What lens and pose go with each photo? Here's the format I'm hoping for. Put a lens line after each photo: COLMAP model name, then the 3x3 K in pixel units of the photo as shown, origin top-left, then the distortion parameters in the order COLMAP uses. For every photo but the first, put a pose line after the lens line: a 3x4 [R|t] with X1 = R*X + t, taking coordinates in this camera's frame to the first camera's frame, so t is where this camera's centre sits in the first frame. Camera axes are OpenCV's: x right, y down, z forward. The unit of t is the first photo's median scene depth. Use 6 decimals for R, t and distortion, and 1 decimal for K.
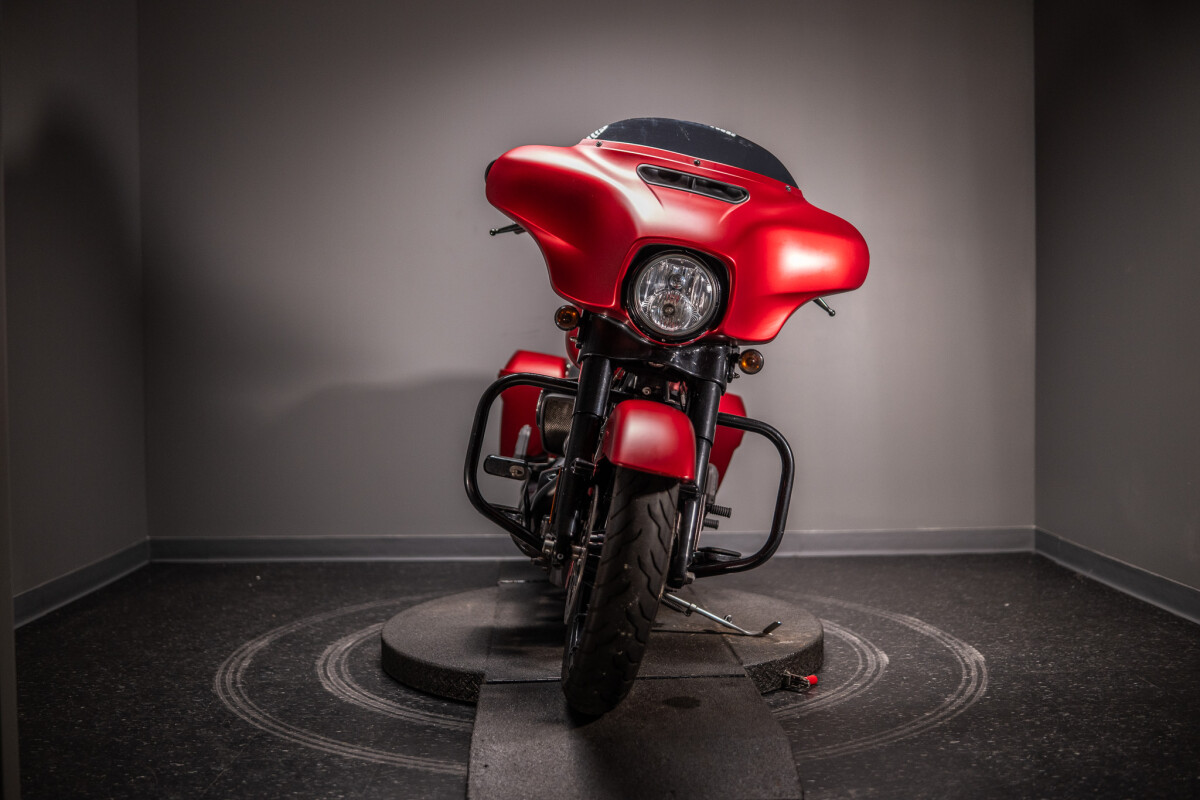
lens RADIAL K [[1236.8, 0, 600.0], [0, 1236.8, 400.0], [0, 0, 1]] dist [-0.015780, -0.024588]
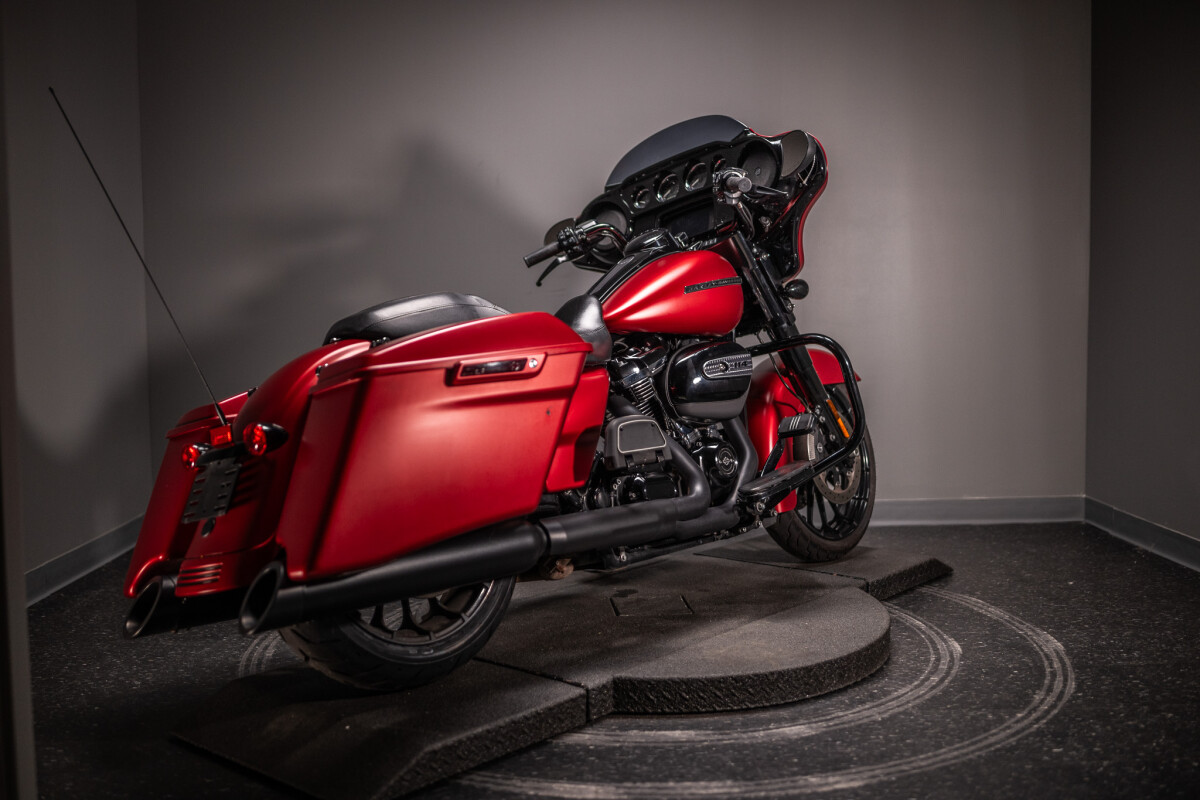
lens RADIAL K [[1236.8, 0, 600.0], [0, 1236.8, 400.0], [0, 0, 1]] dist [-0.015780, -0.024588]
pose [[0.999976, 0.000382, 0.006929, -0.051297], [-0.000659, 0.999203, 0.039915, -0.015767], [-0.006908, -0.039919, 0.999179, 0.090135]]
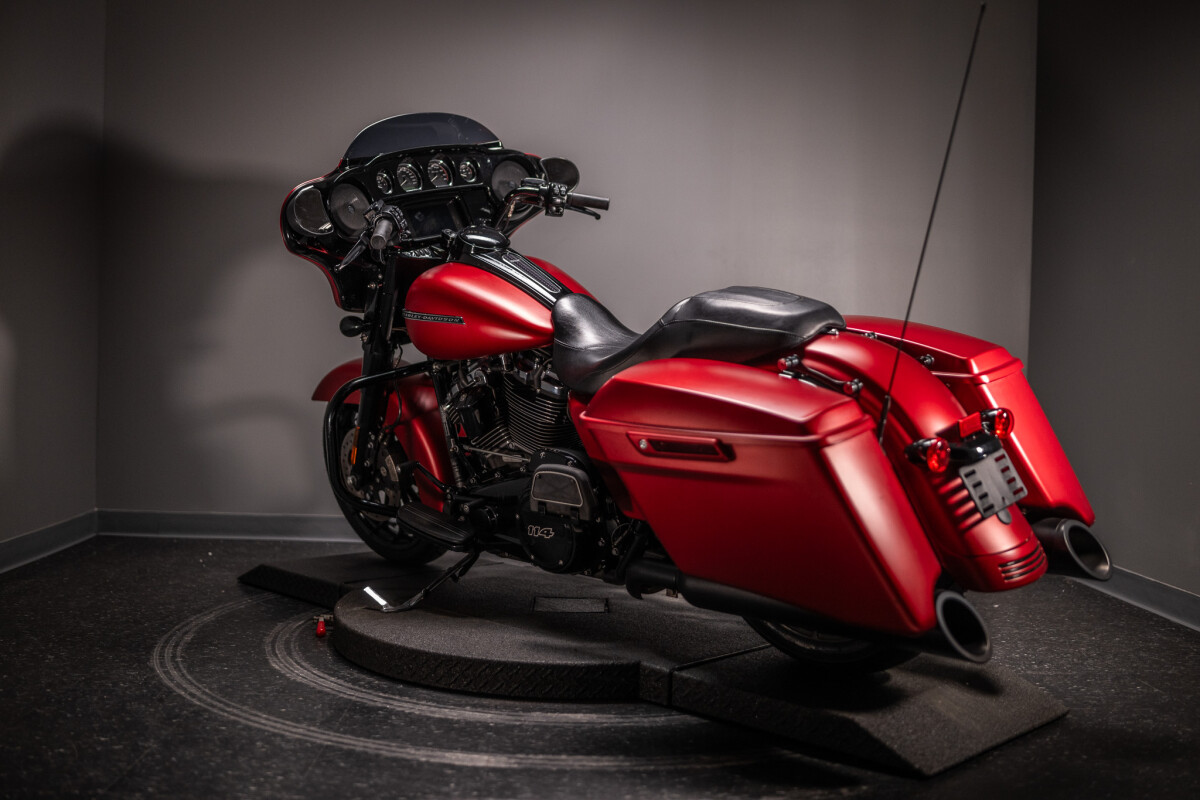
lens RADIAL K [[1236.8, 0, 600.0], [0, 1236.8, 400.0], [0, 0, 1]] dist [-0.015780, -0.024588]
pose [[0.999082, 0.036442, 0.022508, -0.005152], [-0.036310, 0.999321, -0.006230, 0.032937], [-0.022719, 0.005407, 0.999727, 0.071282]]
